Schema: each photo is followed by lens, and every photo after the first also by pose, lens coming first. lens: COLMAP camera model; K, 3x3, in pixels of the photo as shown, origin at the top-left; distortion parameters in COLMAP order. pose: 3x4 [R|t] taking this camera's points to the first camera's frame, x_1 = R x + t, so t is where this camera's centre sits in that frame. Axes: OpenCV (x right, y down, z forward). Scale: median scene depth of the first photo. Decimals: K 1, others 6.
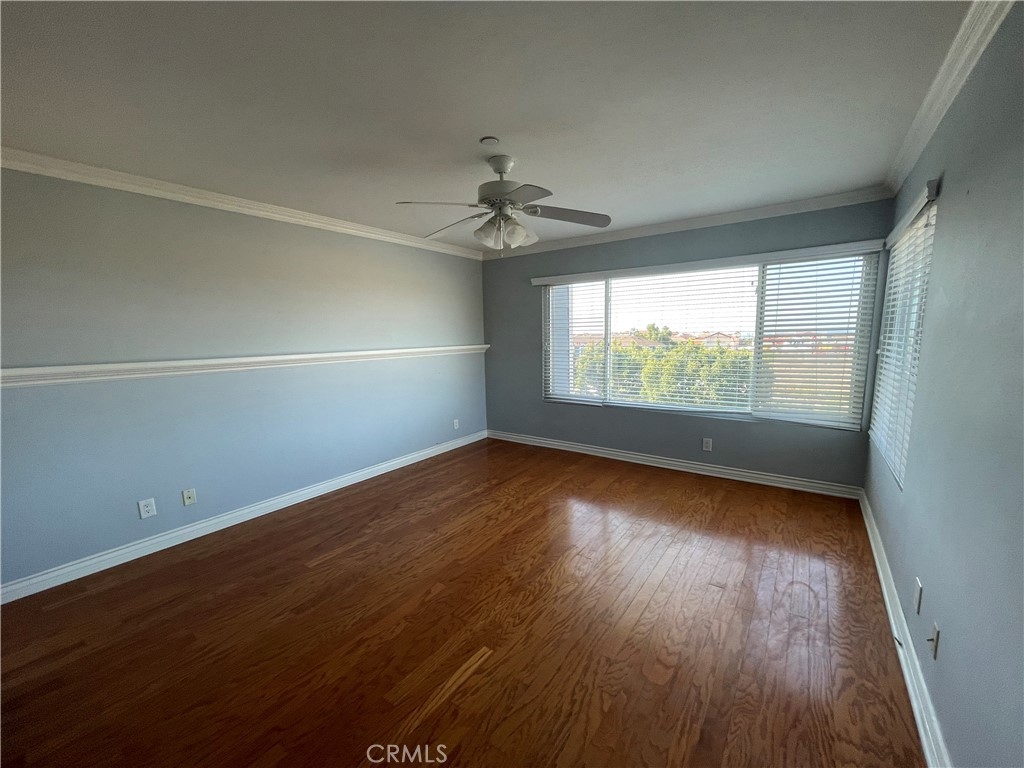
lens RADIAL K [[411.1, 0, 510.0], [0, 411.1, 381.8], [0, 0, 1]] dist [0.001574, 0.000101]
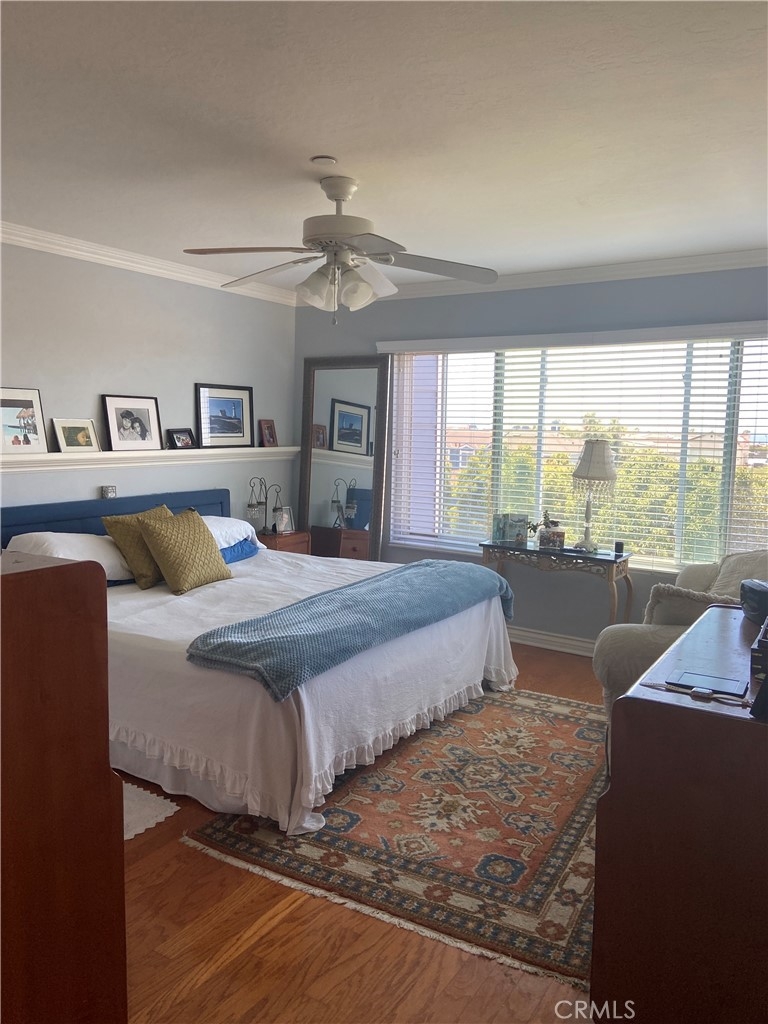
lens RADIAL K [[774.1, 0, 385.3], [0, 774.1, 512.5], [0, 0, 1]] dist [0.065299, -0.002129]
pose [[0.996828, 0.027733, 0.074596, -0.028069], [-0.027637, 0.999615, -0.002318, 0.005881], [-0.074631, 0.000249, 0.997211, -0.304635]]
